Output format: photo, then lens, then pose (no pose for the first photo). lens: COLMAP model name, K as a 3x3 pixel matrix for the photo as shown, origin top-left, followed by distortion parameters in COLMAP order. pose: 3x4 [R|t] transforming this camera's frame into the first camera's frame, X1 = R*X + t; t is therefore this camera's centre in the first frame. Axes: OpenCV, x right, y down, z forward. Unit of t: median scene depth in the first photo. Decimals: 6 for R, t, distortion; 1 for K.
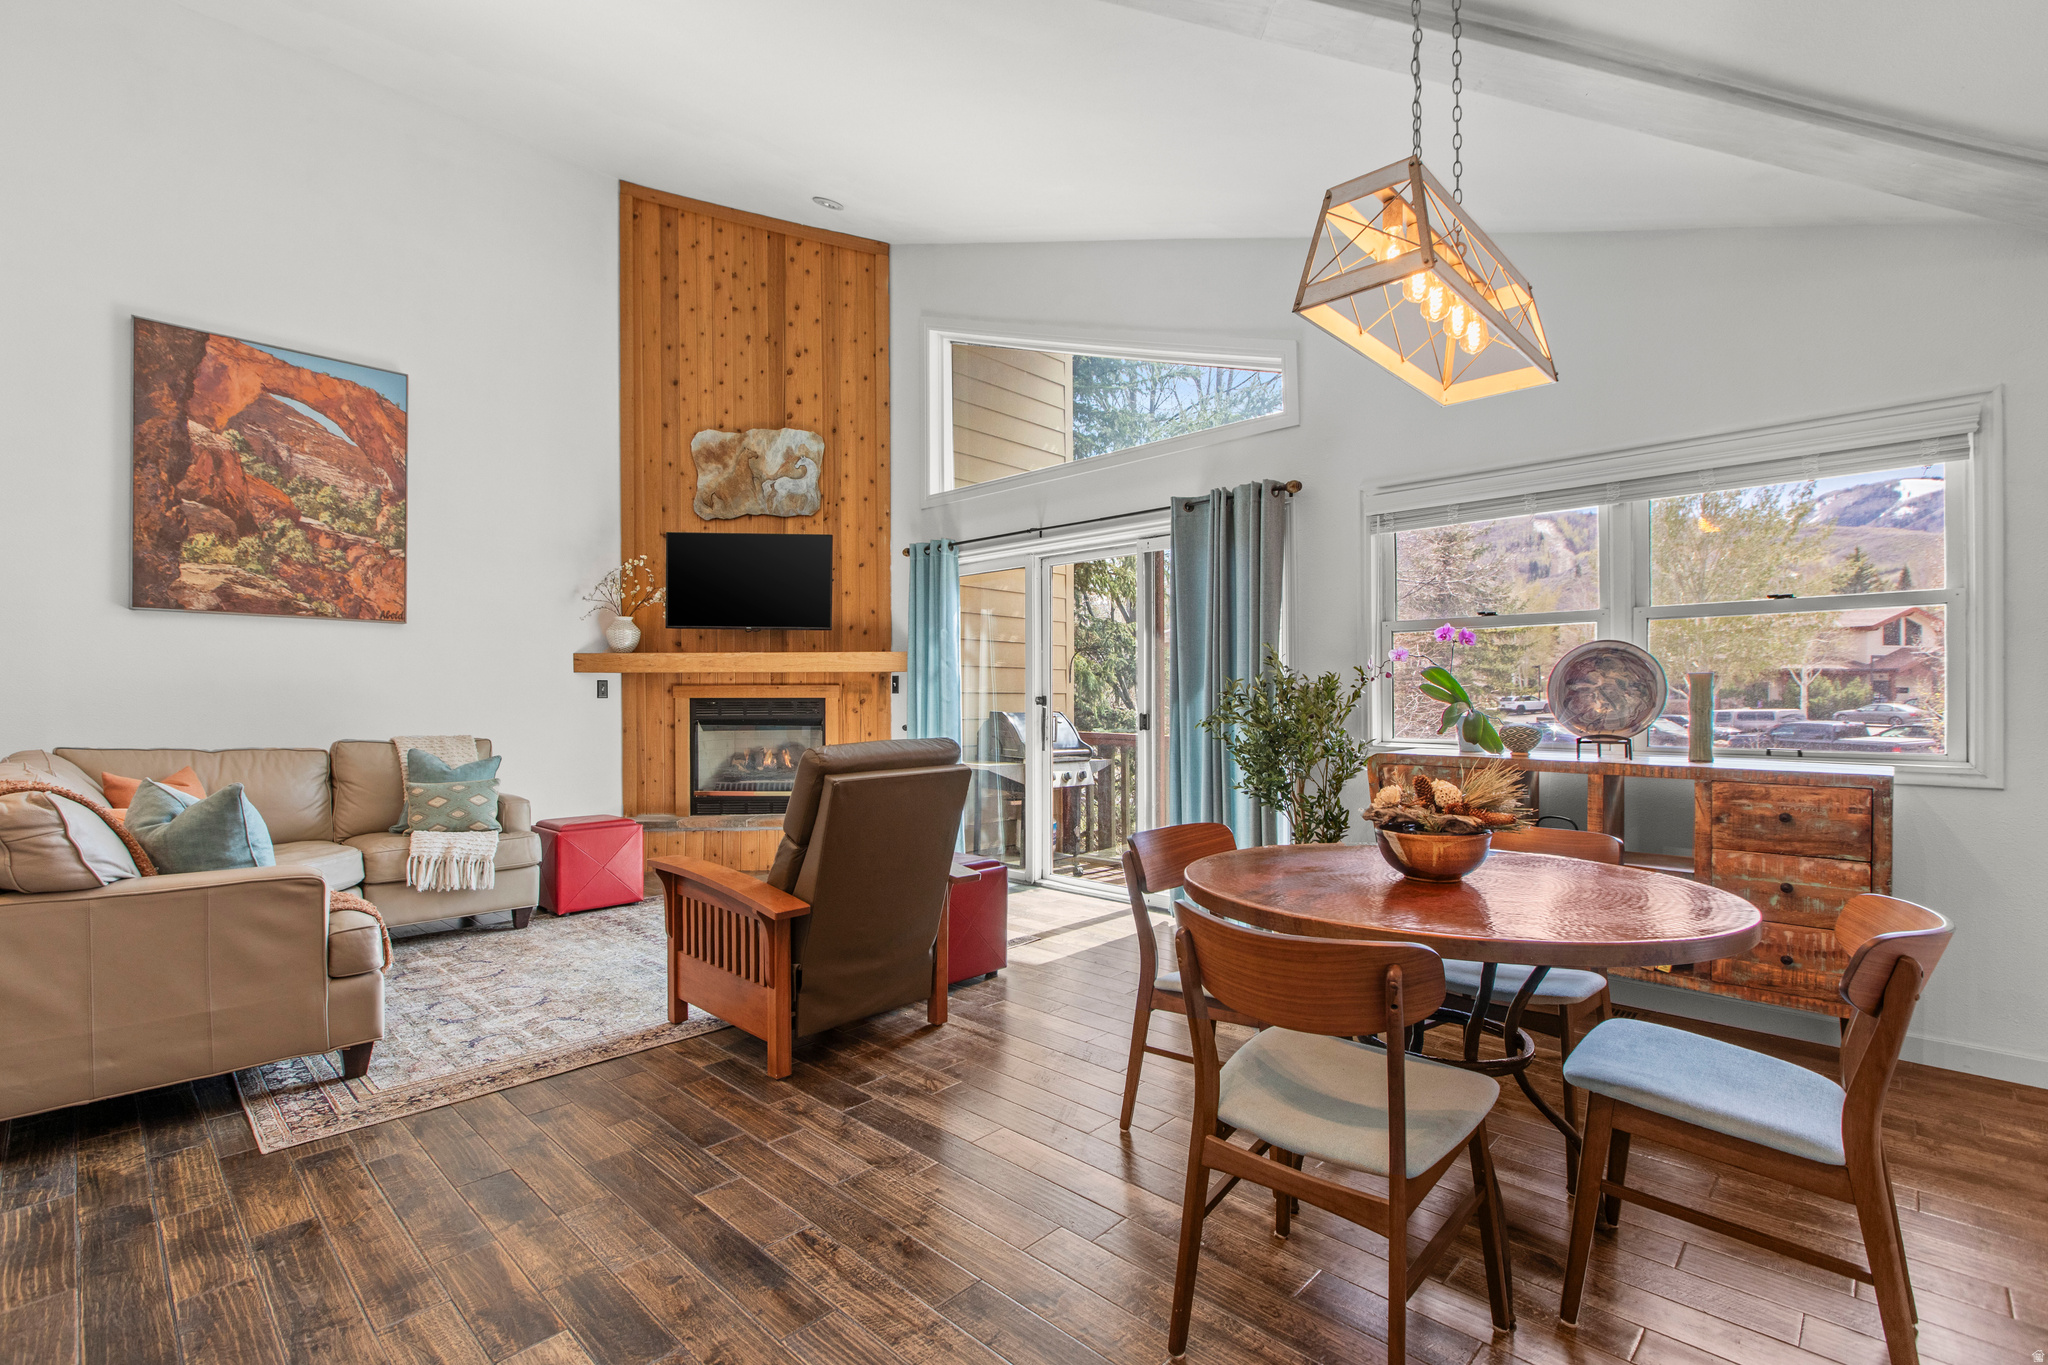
lens RADIAL K [[917.7, 0, 1007.0], [0, 917.7, 696.5], [0, 0, 1]] dist [0.002959, -0.000129]
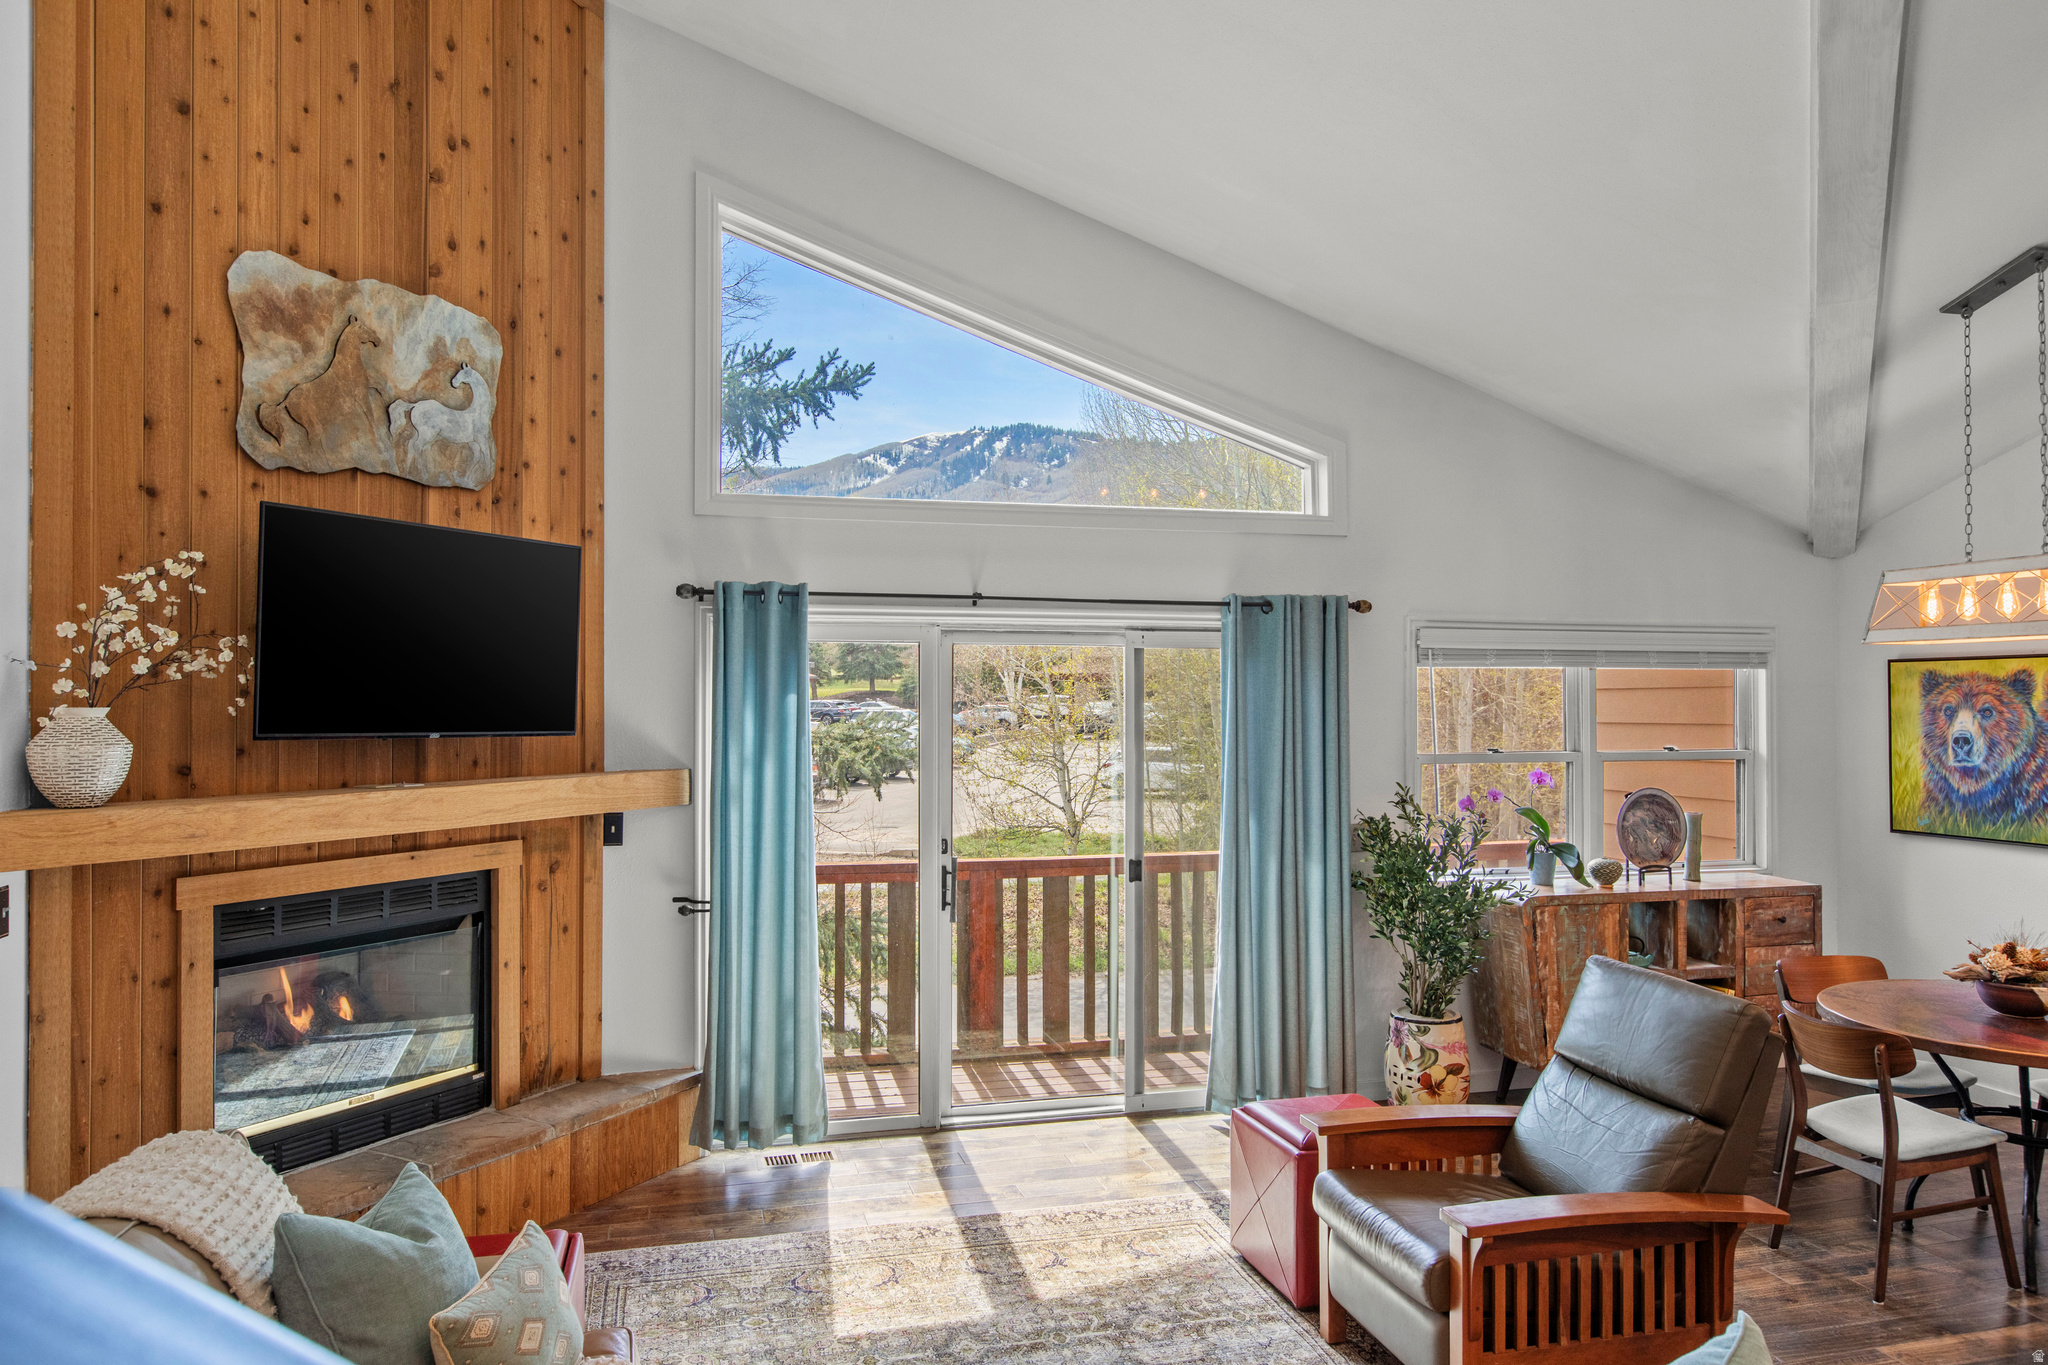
lens RADIAL K [[1341.4, 0, 1013.6], [0, 1341.4, 677.6], [0, 0, 1]] dist [0.002442, 0.000318]
pose [[0.518052, 0.015219, 0.855214, -0.837754], [-0.002630, 0.999865, -0.016201, -0.111458], [-0.855345, 0.006144, 0.518022, 0.499826]]
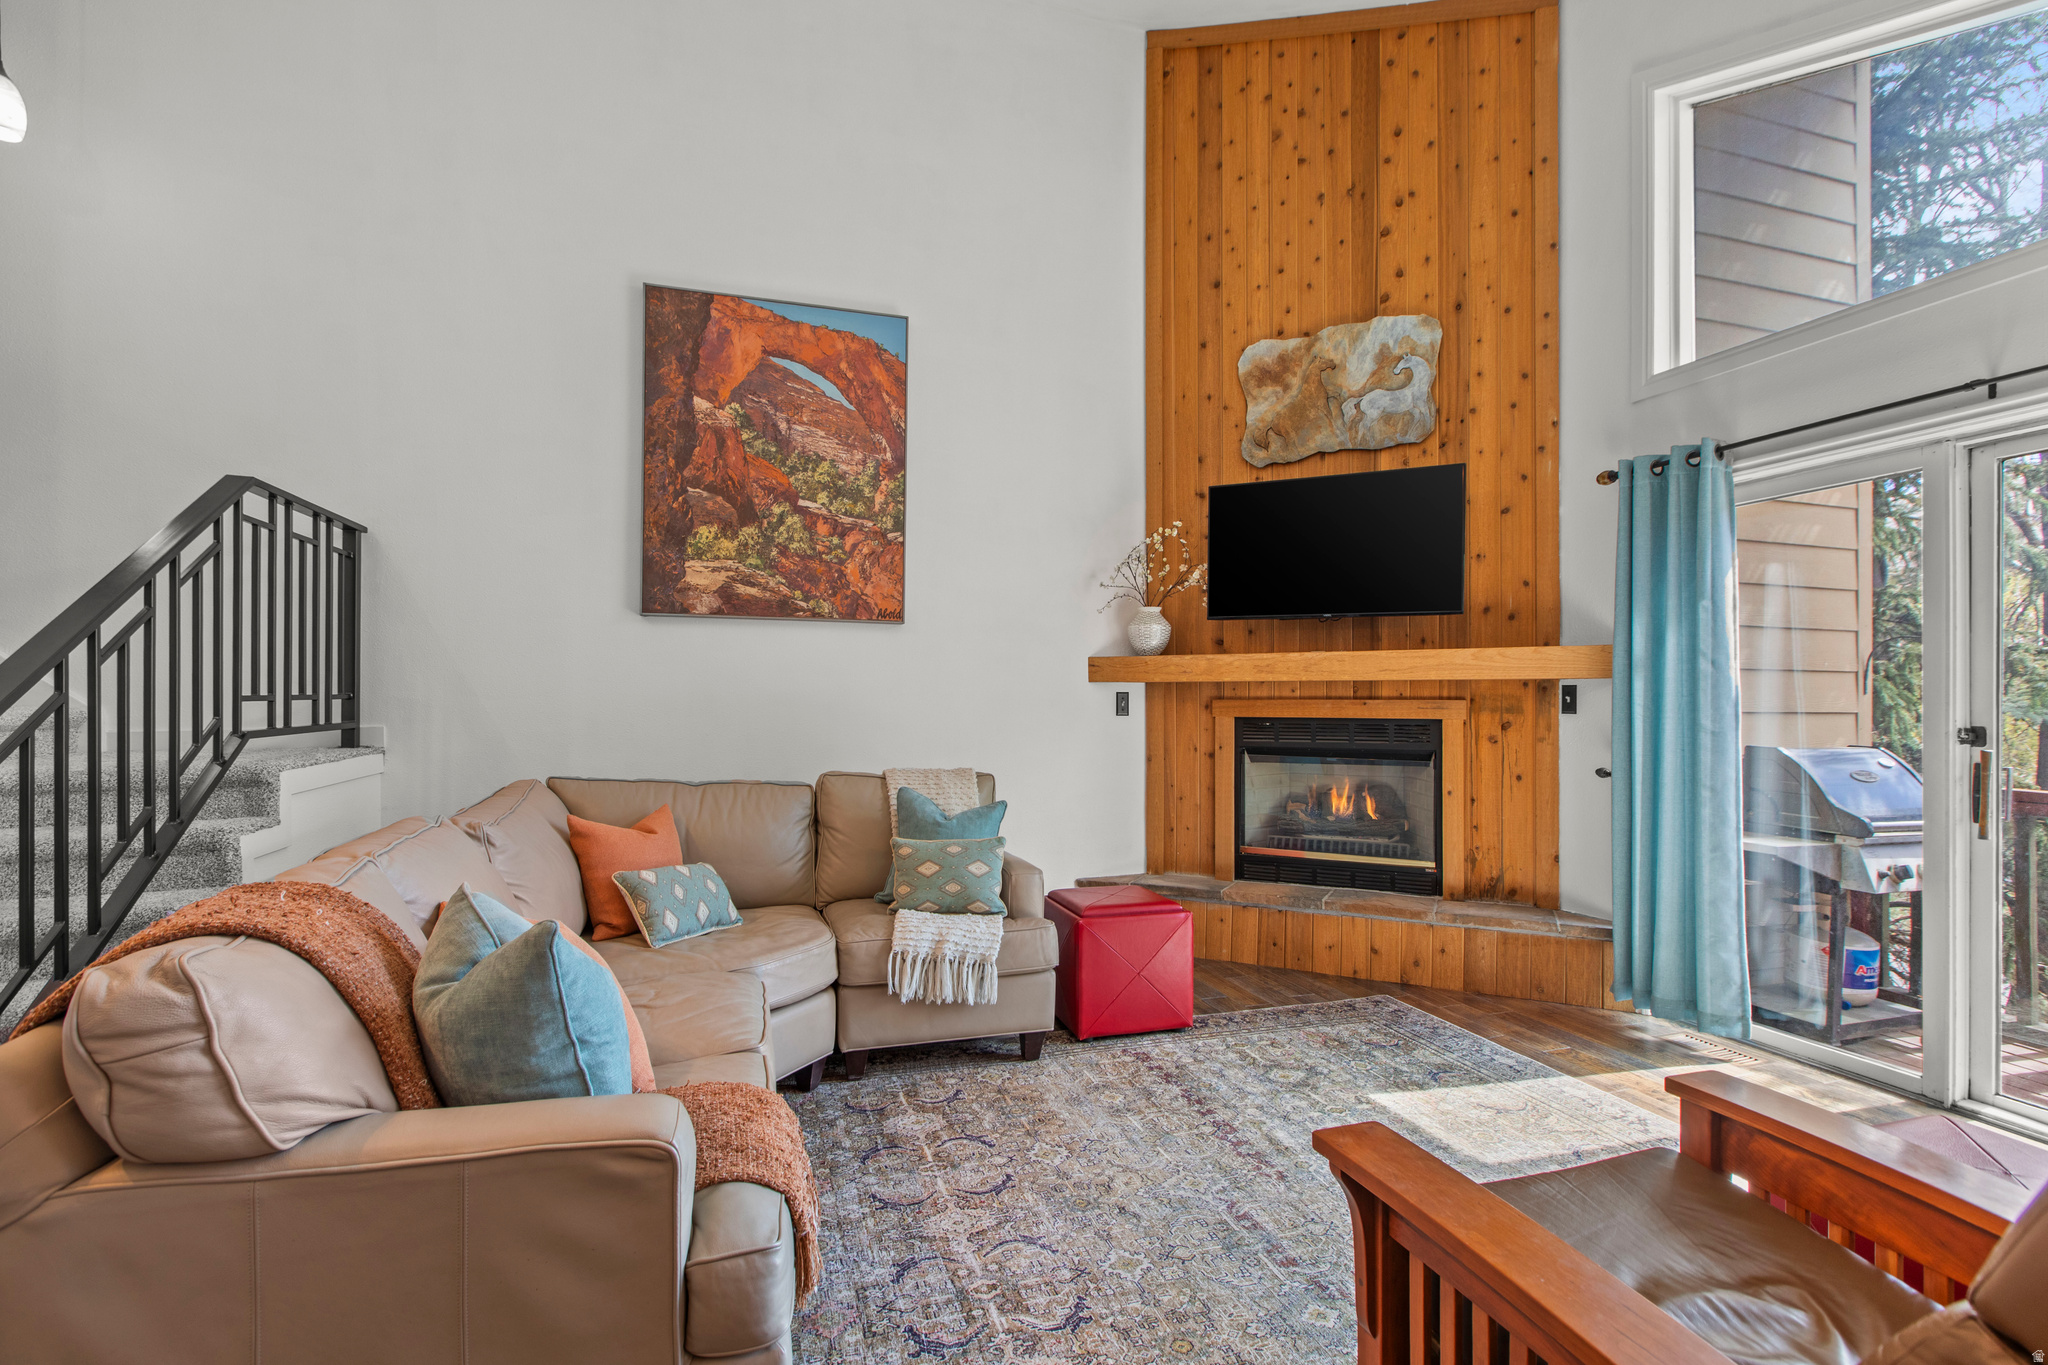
lens RADIAL K [[917.7, 0, 1007.0], [0, 917.7, 696.5], [0, 0, 1]] dist [0.002959, -0.000129]
pose [[0.877940, 0.002701, -0.478763, -0.197625], [-0.004863, 0.999983, -0.003275, -0.013793], [0.478746, 0.005204, 0.877938, 0.352903]]
